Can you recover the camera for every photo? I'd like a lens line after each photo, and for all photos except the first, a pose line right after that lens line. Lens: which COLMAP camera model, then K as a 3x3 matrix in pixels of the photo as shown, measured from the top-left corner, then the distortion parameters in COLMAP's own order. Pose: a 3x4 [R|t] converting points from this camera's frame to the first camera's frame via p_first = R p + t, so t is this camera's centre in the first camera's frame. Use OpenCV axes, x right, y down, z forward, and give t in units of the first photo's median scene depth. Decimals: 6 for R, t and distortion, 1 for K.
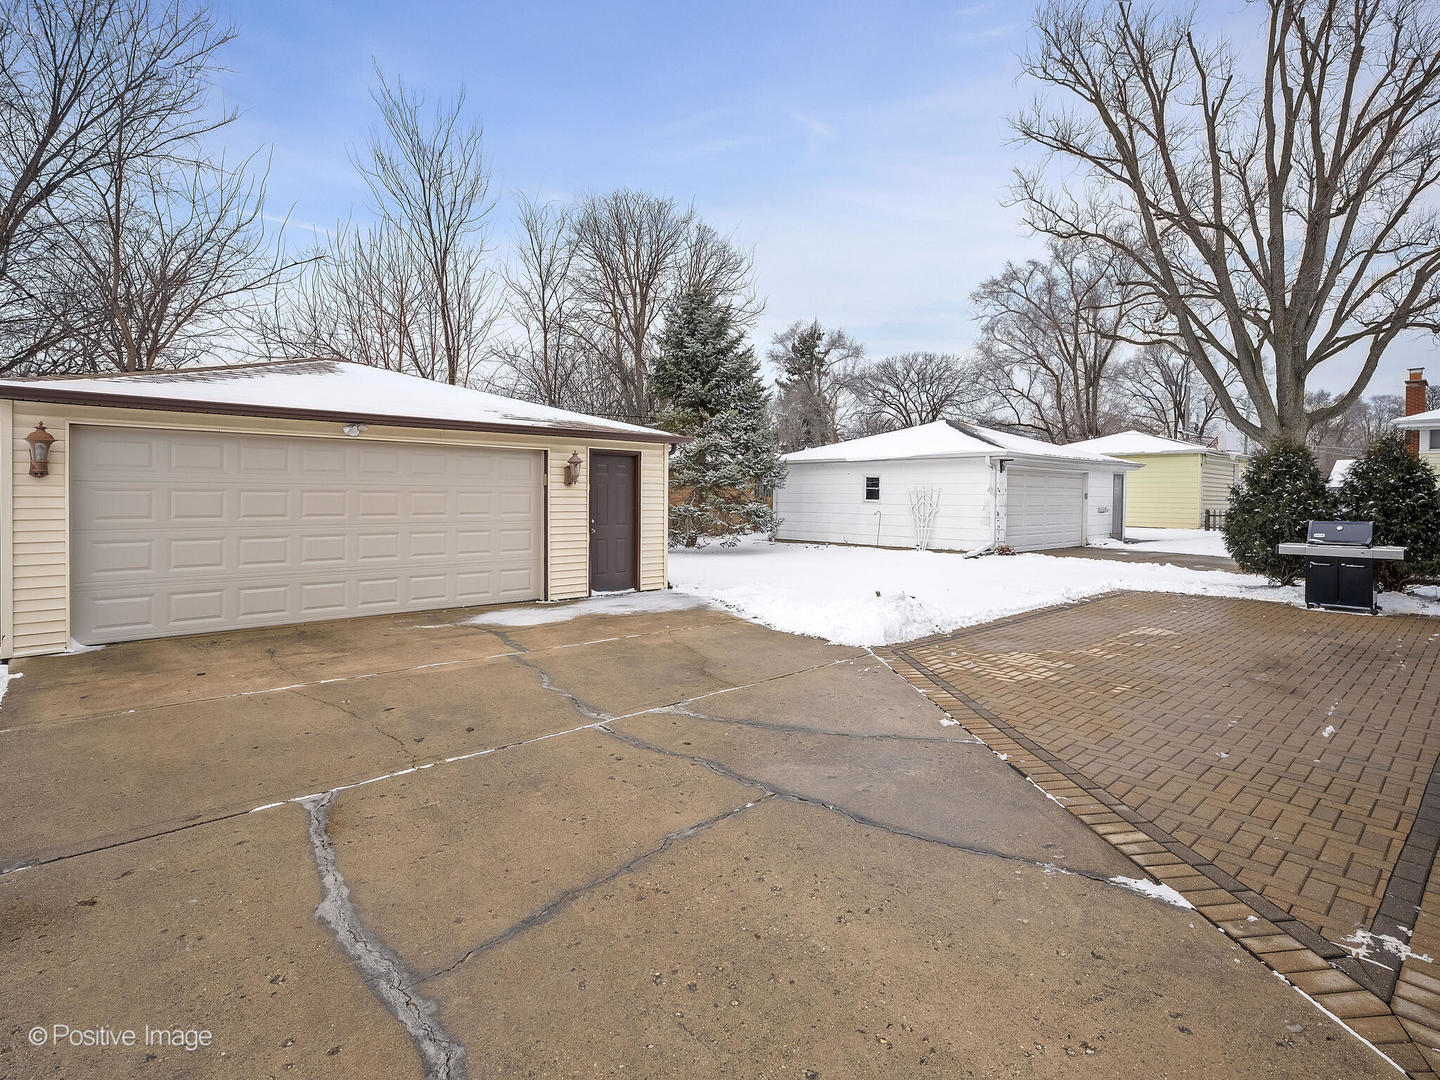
lens RADIAL K [[790.3, 0, 721.5], [0, 790.3, 510.0], [0, 0, 1]] dist [-0.000265, -0.000560]
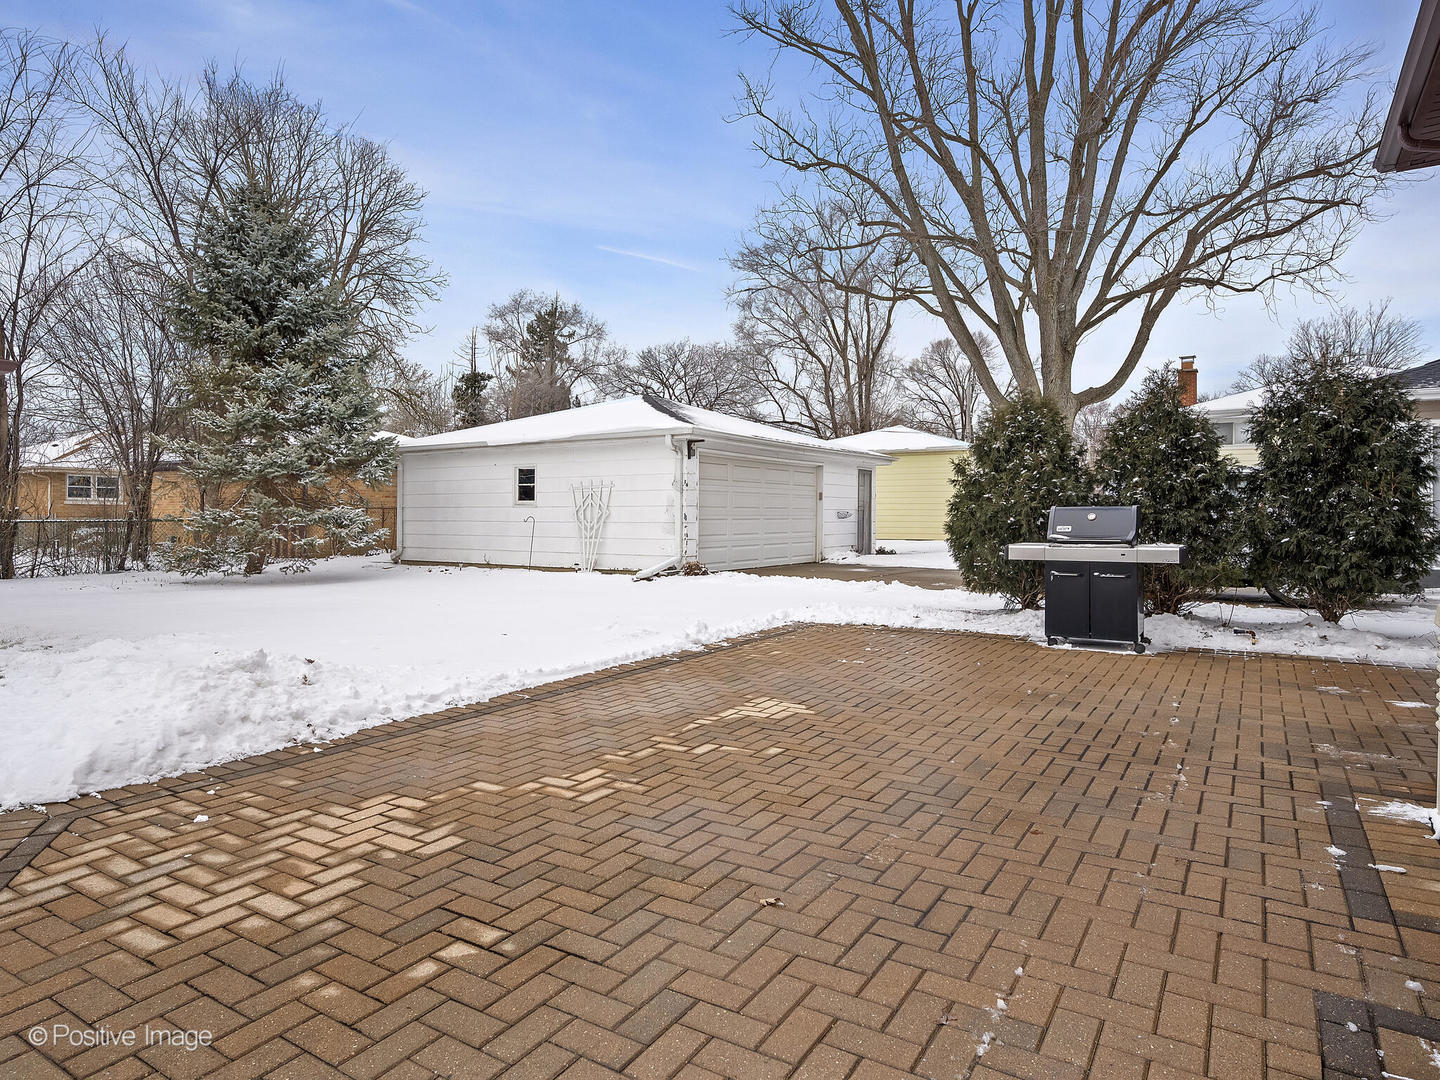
lens RADIAL K [[861.5, 0, 720.0], [0, 861.5, 540.0], [0, 0, 1]] dist [0.000661, 0.001053]
pose [[0.974777, -0.013162, 0.222793, 0.187697], [0.012002, 0.999906, 0.006559, 0.018609], [-0.222858, -0.003719, 0.974844, 0.218301]]
